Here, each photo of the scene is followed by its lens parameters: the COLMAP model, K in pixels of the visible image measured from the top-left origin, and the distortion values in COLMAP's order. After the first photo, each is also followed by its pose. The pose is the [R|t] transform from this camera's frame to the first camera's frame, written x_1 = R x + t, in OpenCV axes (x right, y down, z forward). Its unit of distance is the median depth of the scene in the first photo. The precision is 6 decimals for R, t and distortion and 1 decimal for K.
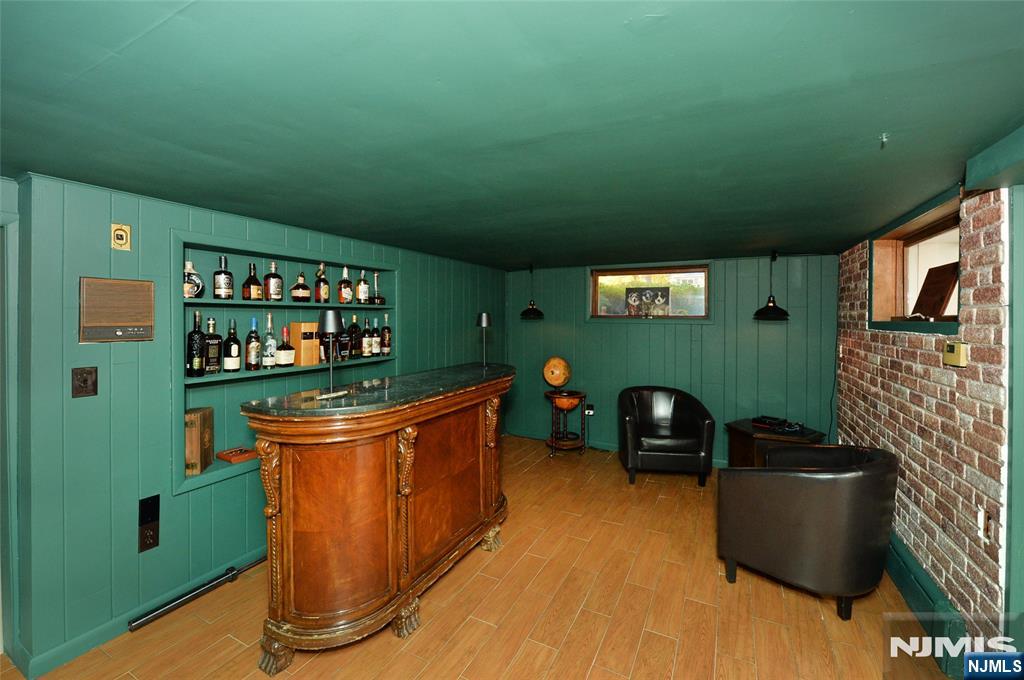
lens RADIAL K [[416.5, 0, 507.8], [0, 416.5, 319.2], [0, 0, 1]] dist [0.002038, 0.000033]
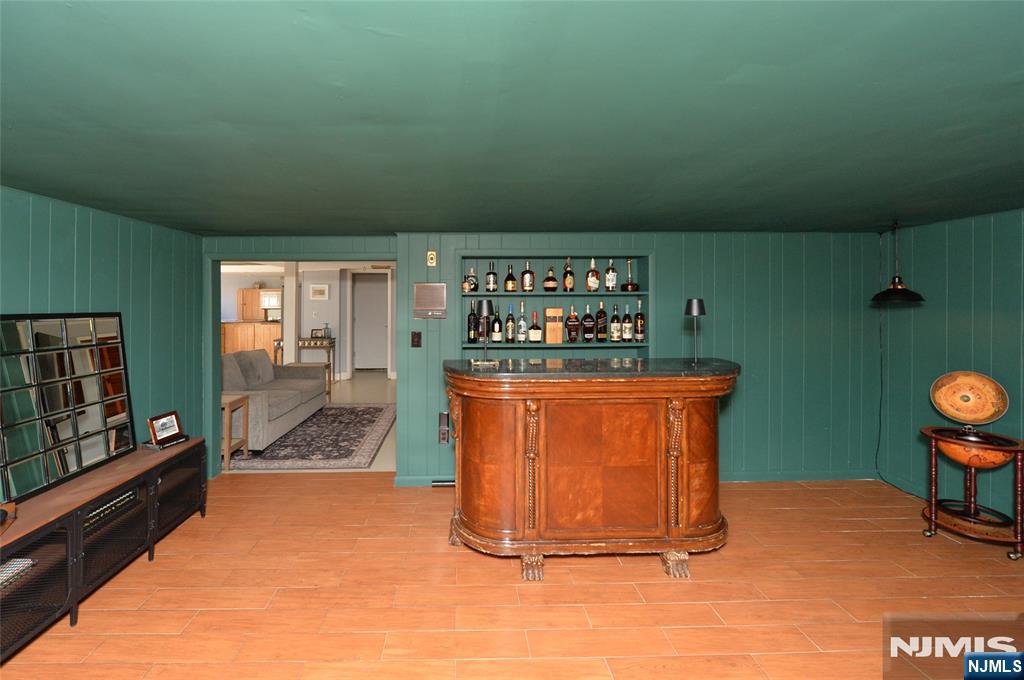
lens RADIAL K [[416.5, 0, 469.7], [0, 416.5, 302.8], [0, 0, 1]] dist [0.002038, 0.000033]
pose [[0.488897, -0.001208, -0.872340, 0.462708], [-0.000108, 0.999999, -0.001445, -0.005964], [0.872341, 0.000801, 0.488897, 0.196020]]
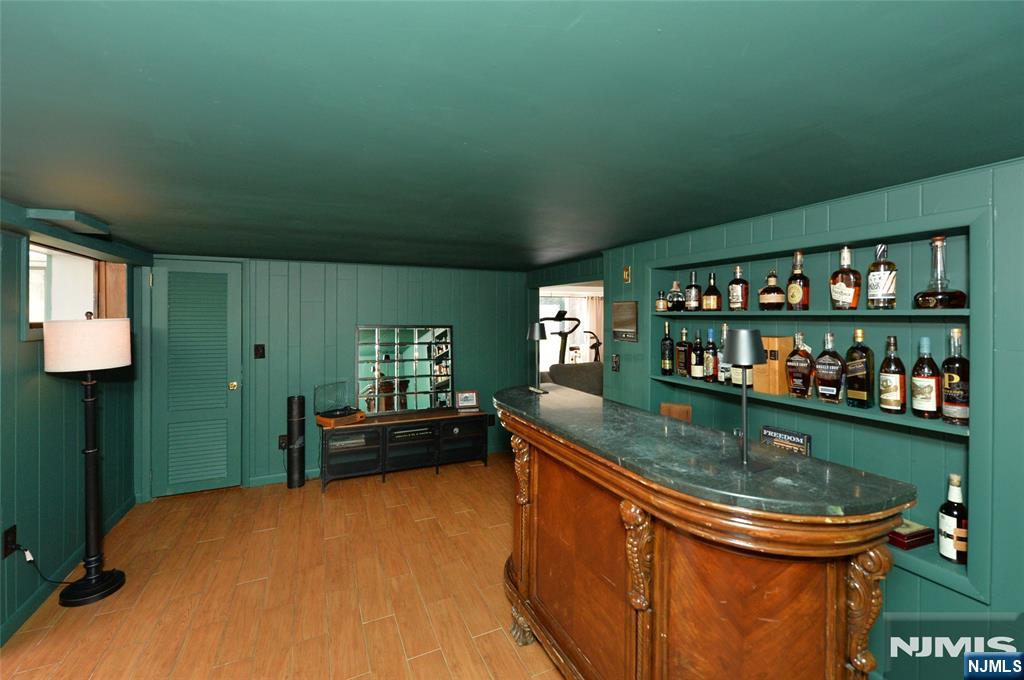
lens RADIAL K [[416.5, 0, 512.5], [0, 416.5, 316.5], [0, 0, 1]] dist [0.002038, 0.000033]
pose [[-0.587208, -0.001321, -0.809435, 0.410059], [-0.006882, 0.999971, 0.003360, -0.028723], [0.809407, 0.007544, -0.587199, 1.077972]]
